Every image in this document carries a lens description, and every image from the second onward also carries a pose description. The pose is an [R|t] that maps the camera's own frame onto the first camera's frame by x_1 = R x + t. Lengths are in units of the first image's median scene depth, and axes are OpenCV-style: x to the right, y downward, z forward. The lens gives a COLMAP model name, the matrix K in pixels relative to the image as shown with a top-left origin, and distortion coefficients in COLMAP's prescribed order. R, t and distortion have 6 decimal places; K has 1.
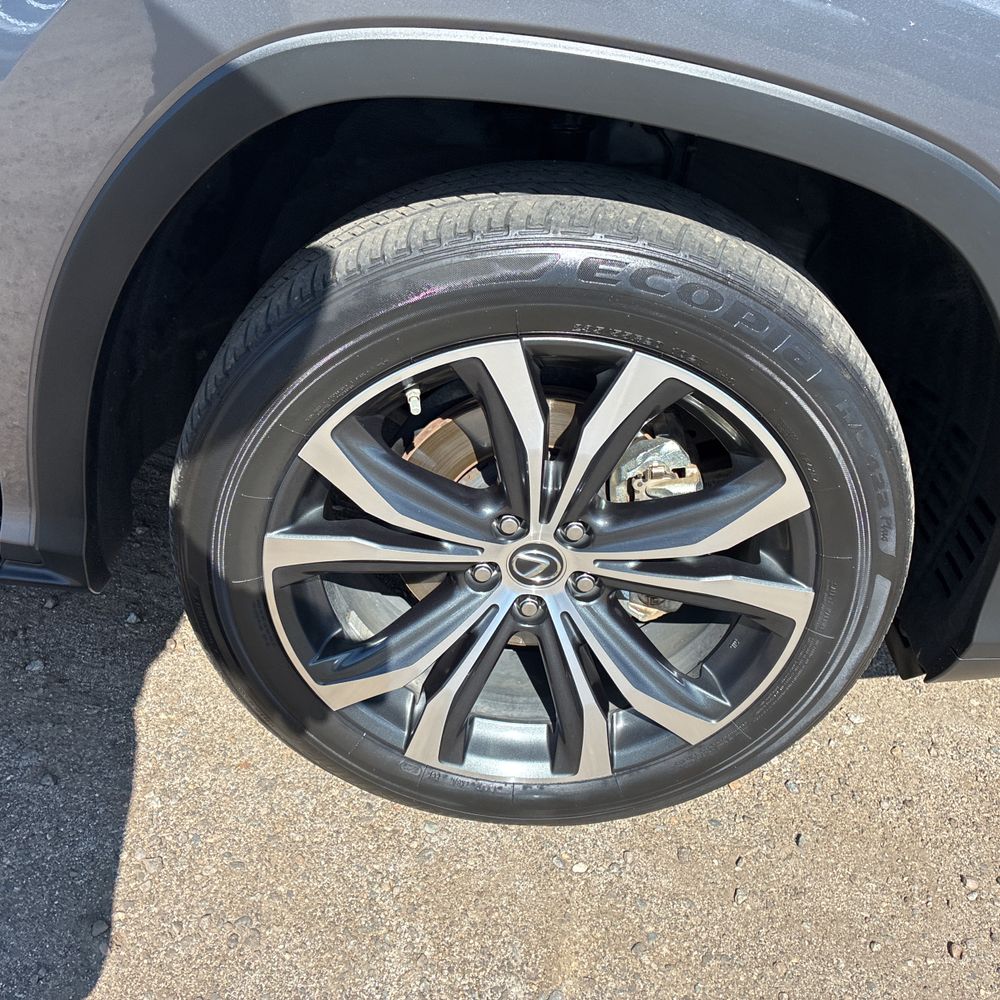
lens RADIAL K [[1032.6, 0, 498.1], [0, 1032.6, 491.1], [0, 0, 1]] dist [0.024551, 0.000000]
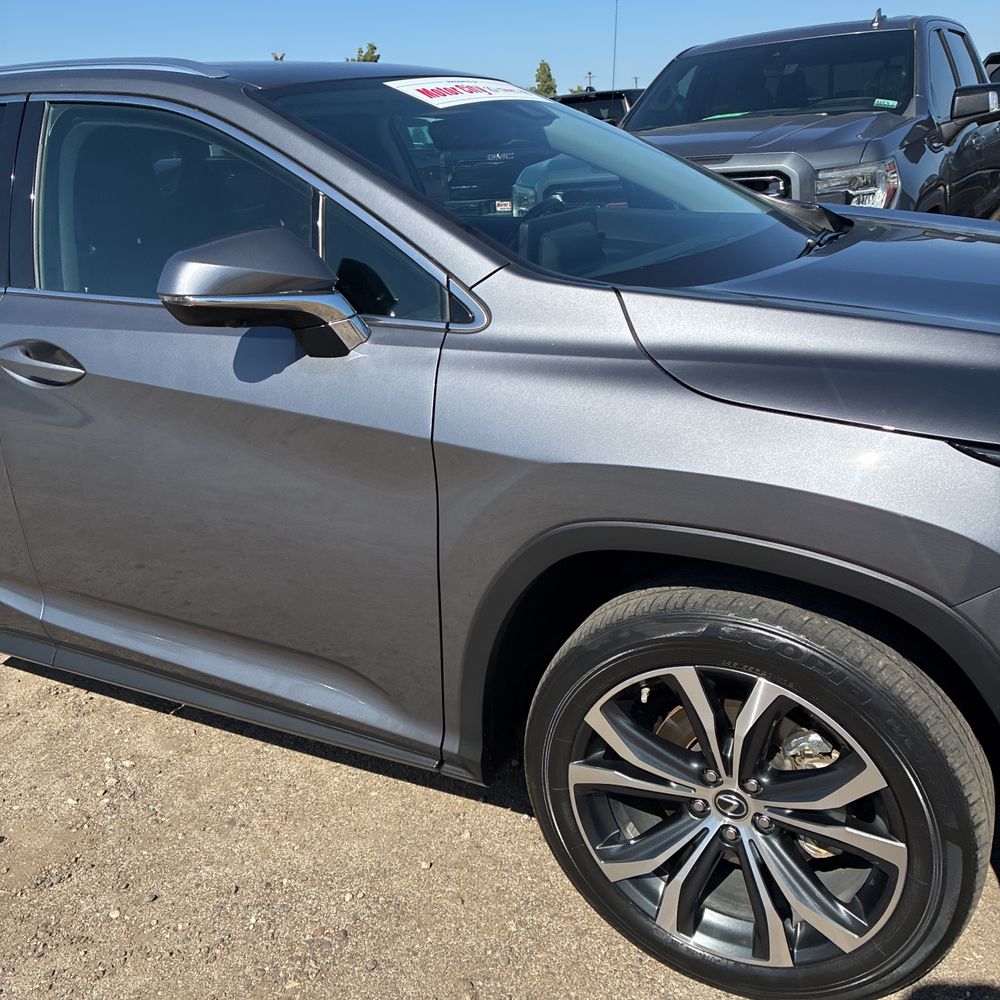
lens RADIAL K [[1066.0, 0, 495.0], [0, 1066.0, 500.2], [0, 0, 1]] dist [-0.001563, 0.000000]
pose [[0.878875, 0.000600, -0.477052, 0.500761], [-0.113742, 0.971423, -0.208326, -0.000742], [0.463294, 0.237353, 0.853828, -0.683057]]
